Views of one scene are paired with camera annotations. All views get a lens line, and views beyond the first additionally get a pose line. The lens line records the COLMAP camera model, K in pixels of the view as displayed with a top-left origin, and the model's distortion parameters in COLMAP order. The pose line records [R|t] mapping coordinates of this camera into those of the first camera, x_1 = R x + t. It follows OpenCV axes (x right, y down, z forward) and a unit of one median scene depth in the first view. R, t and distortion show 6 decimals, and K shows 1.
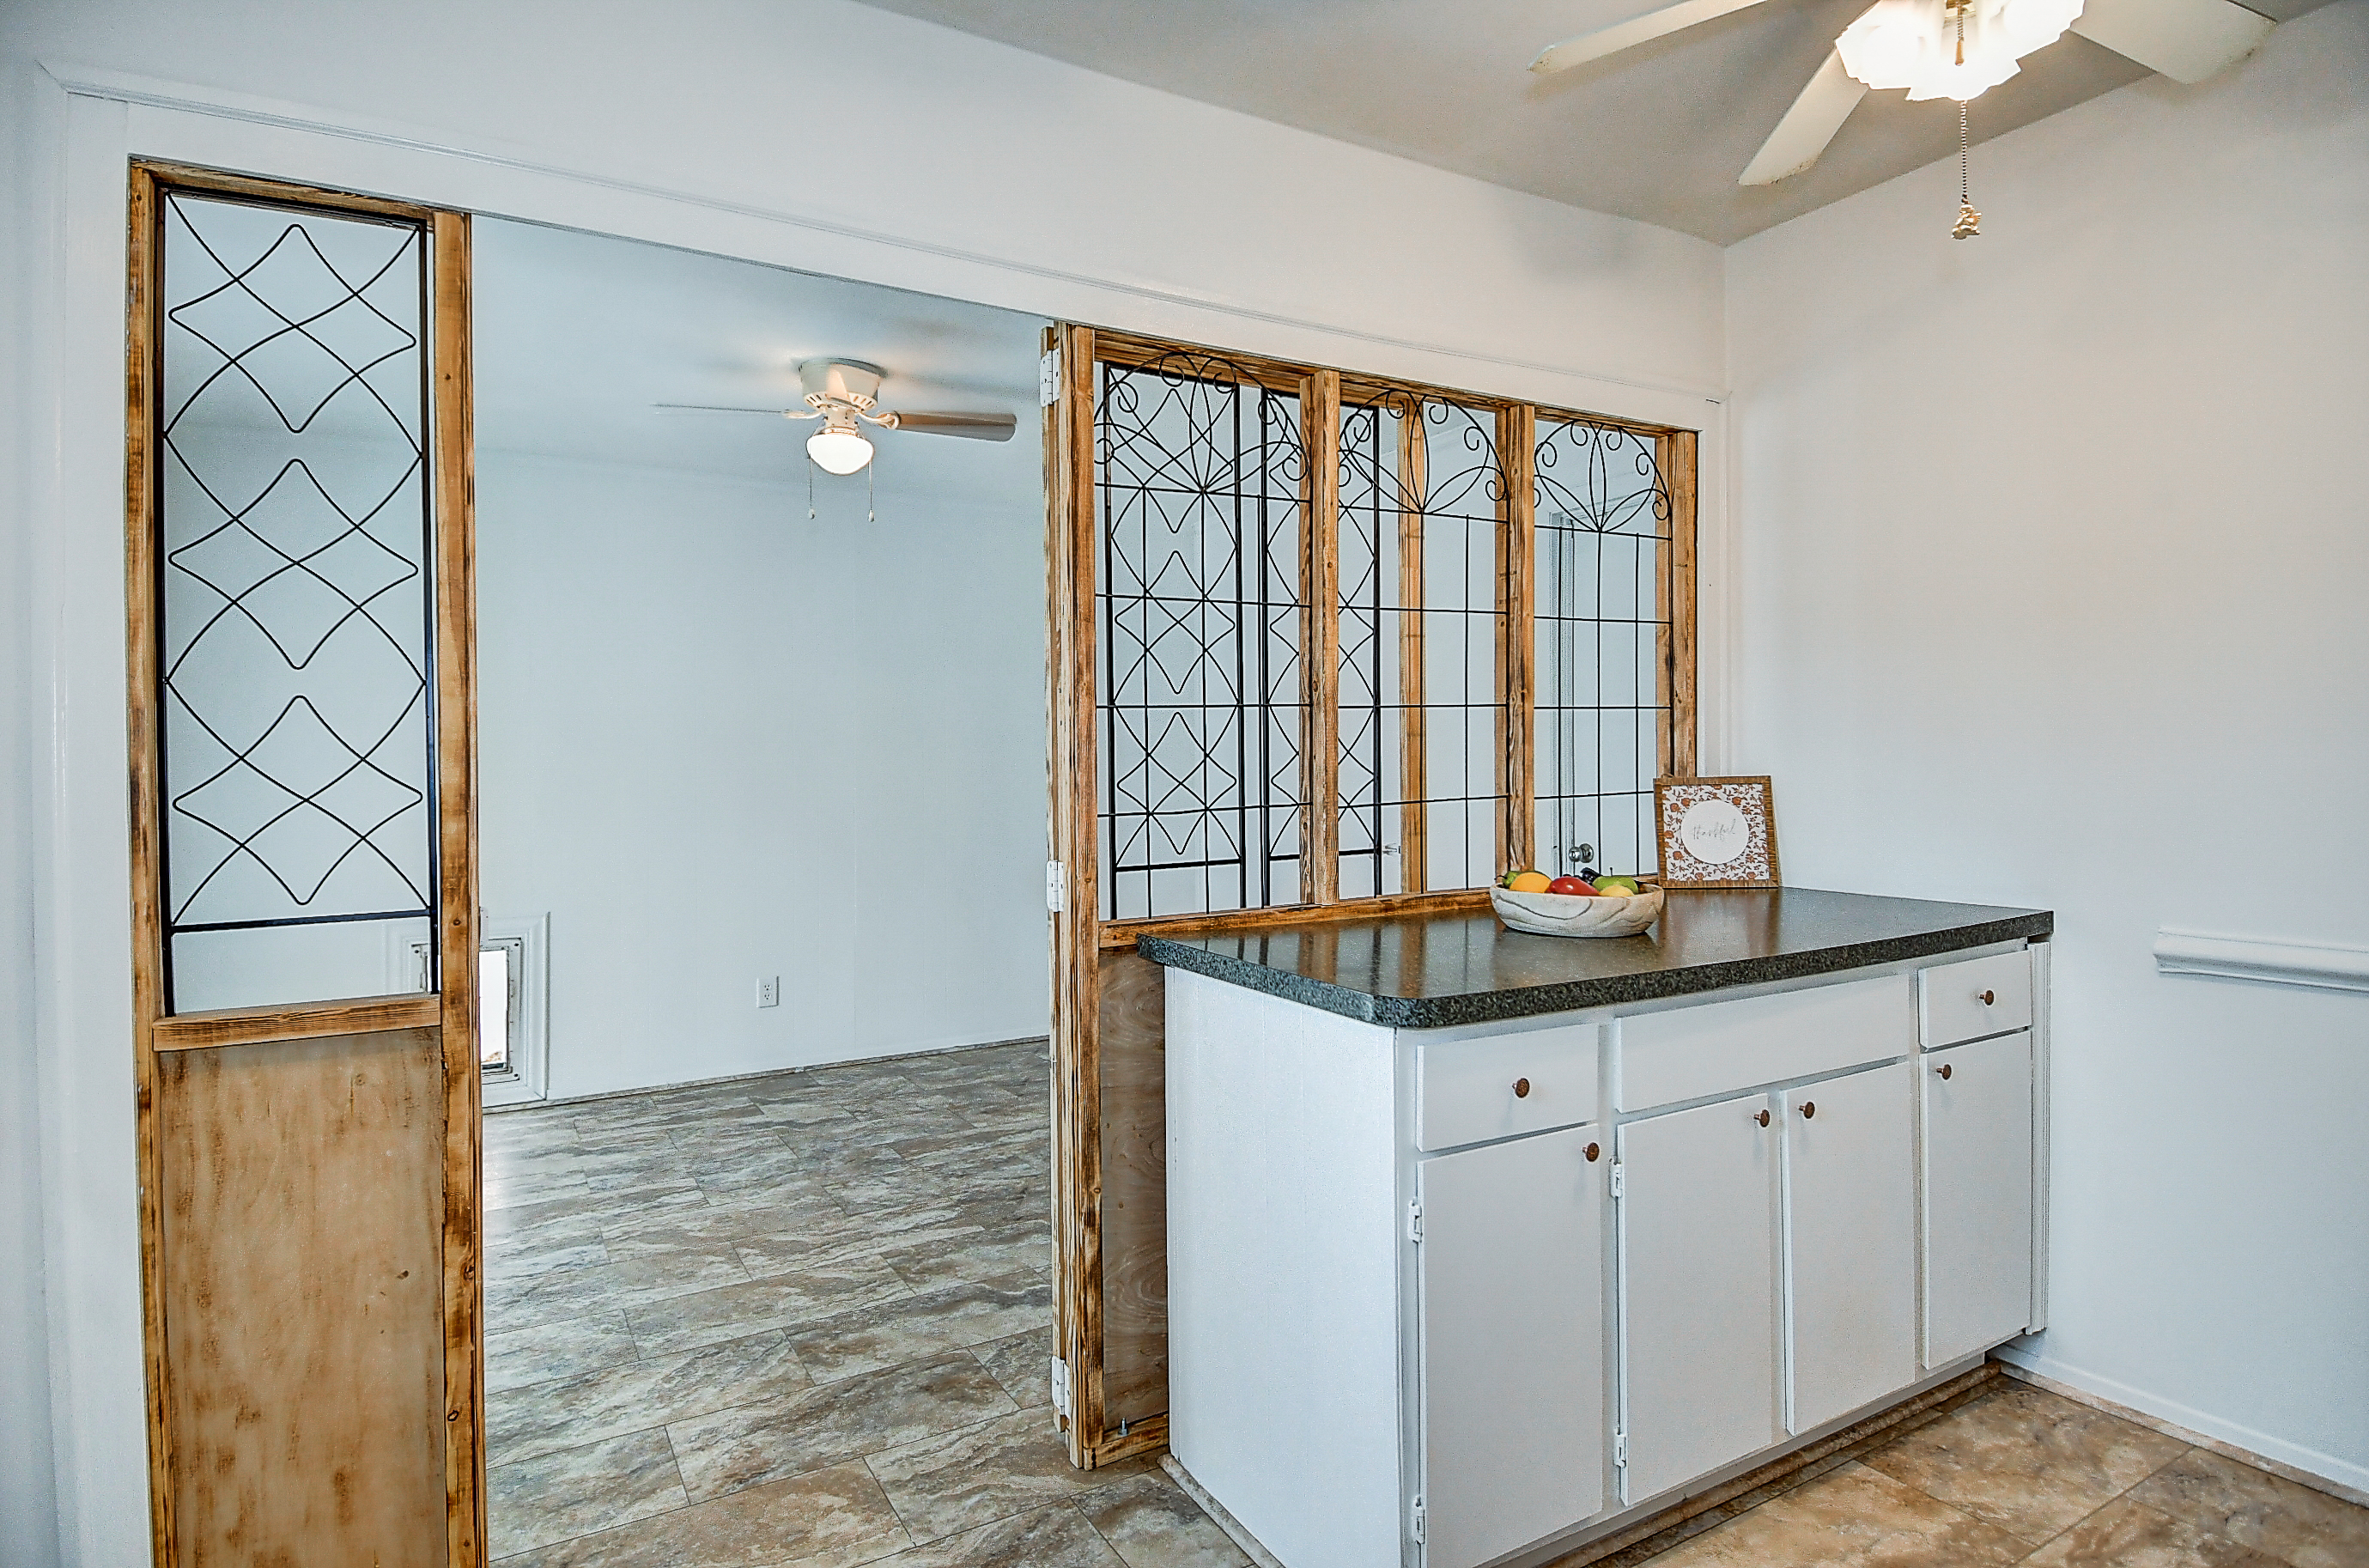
lens RADIAL K [[1212.4, 0, 1189.9], [0, 1212.4, 783.3], [0, 0, 1]] dist [-0.021038, -0.002784]
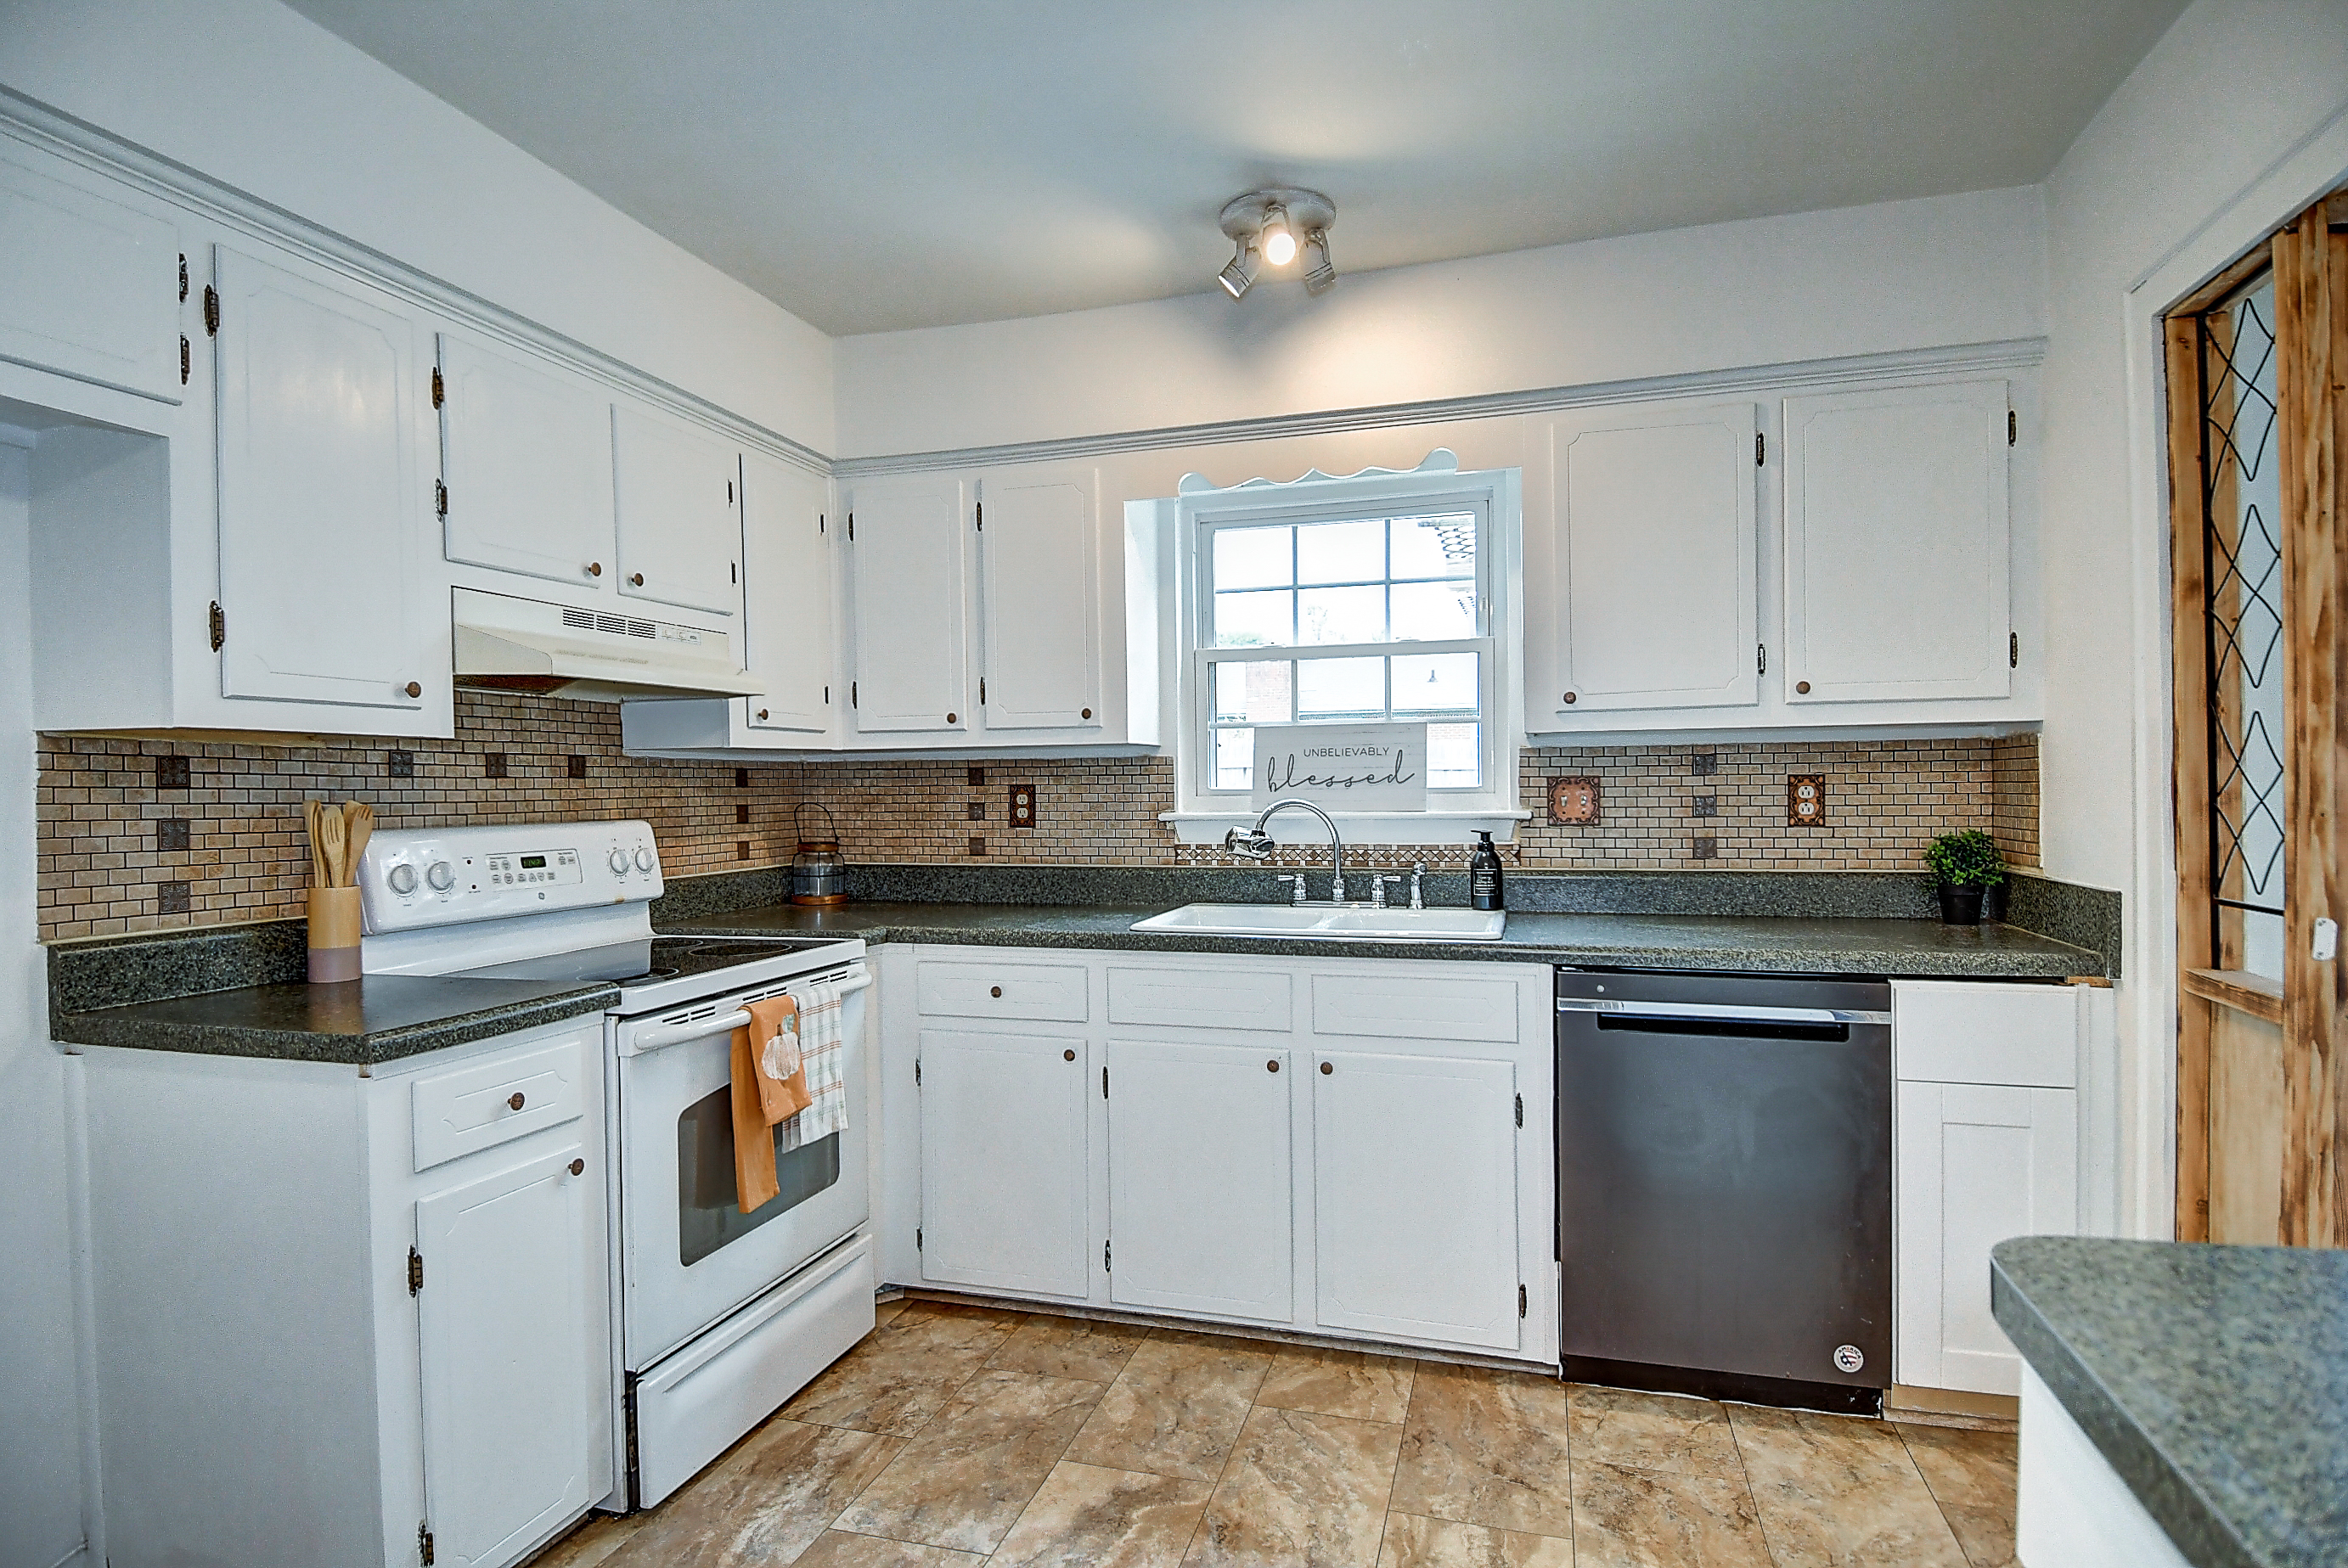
lens RADIAL K [[1221.3, 0, 1171.9], [0, 1221.3, 796.6], [0, 0, 1]] dist [0.042255, -0.044992]
pose [[-0.738411, 0.027322, -0.673797, 0.344336], [0.011265, 0.999539, 0.028186, -0.015744], [0.674256, 0.013222, -0.738379, 0.485244]]
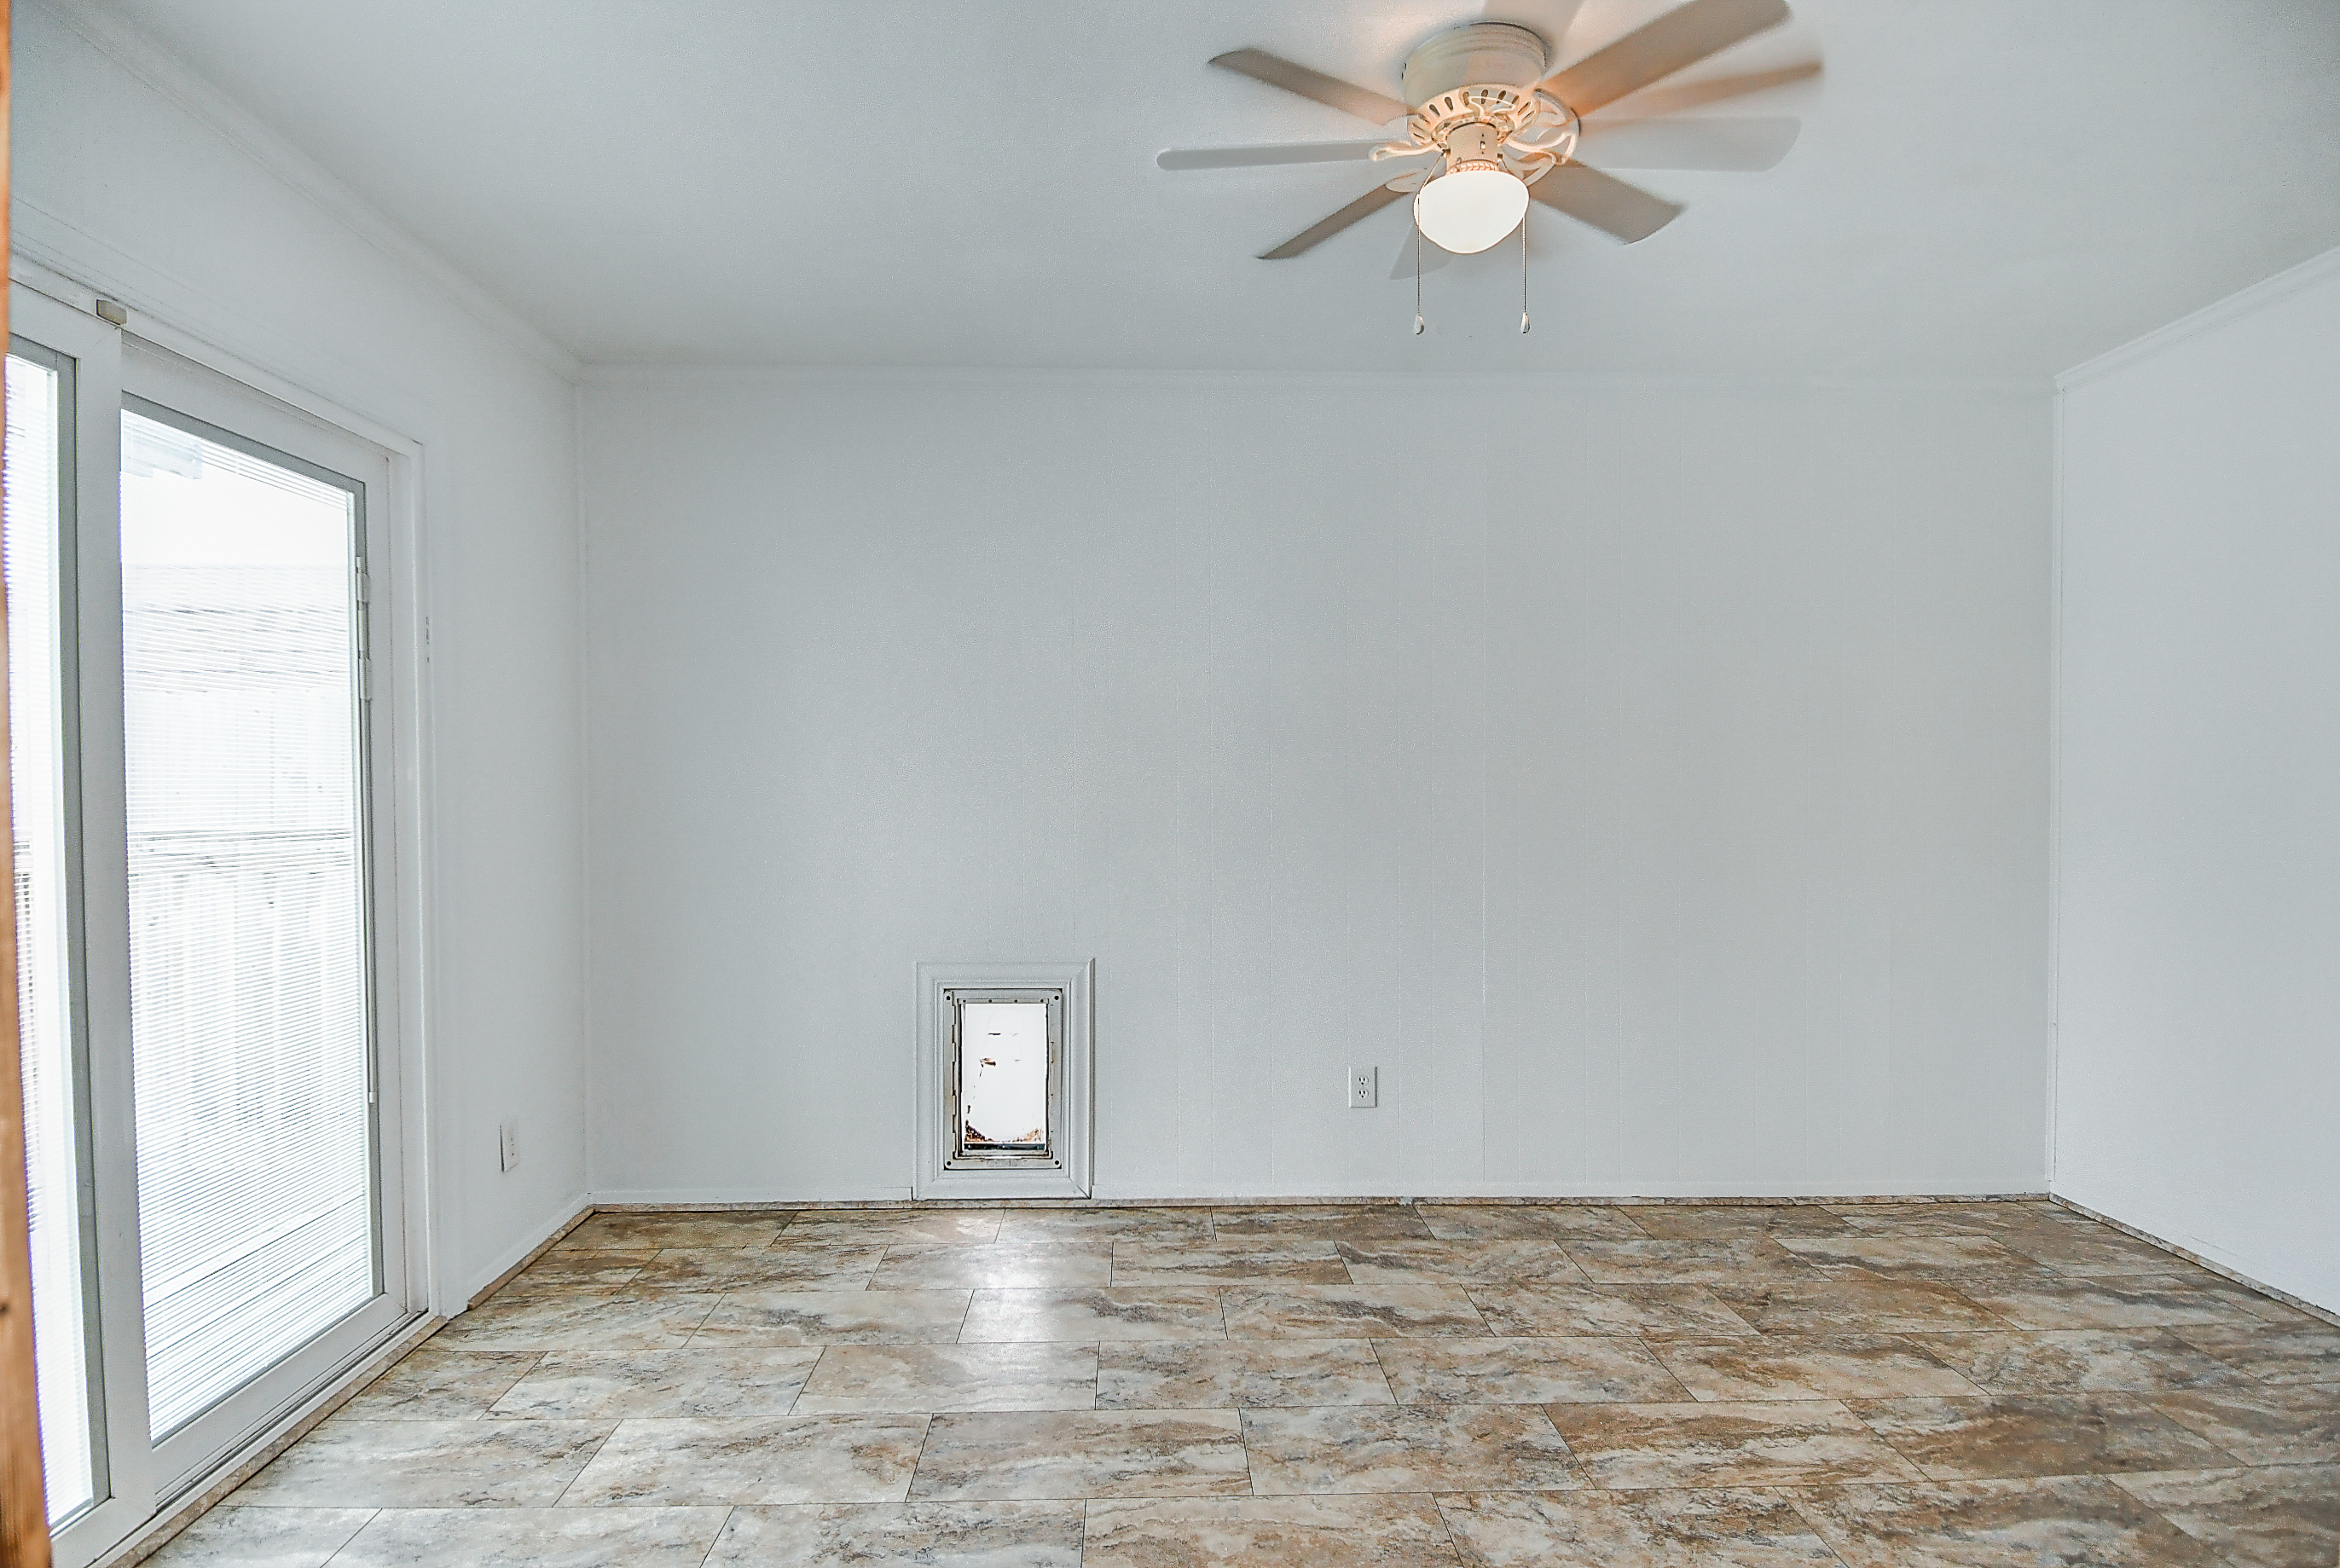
lens RADIAL K [[1217.2, 0, 1156.9], [0, 1217.2, 790.3], [0, 0, 1]] dist [0.042255, -0.044992]
pose [[0.865216, 0.010415, -0.501292, -0.122514], [-0.013866, 0.999899, -0.003157, -0.003003], [0.501208, 0.009682, 0.865272, 0.403650]]
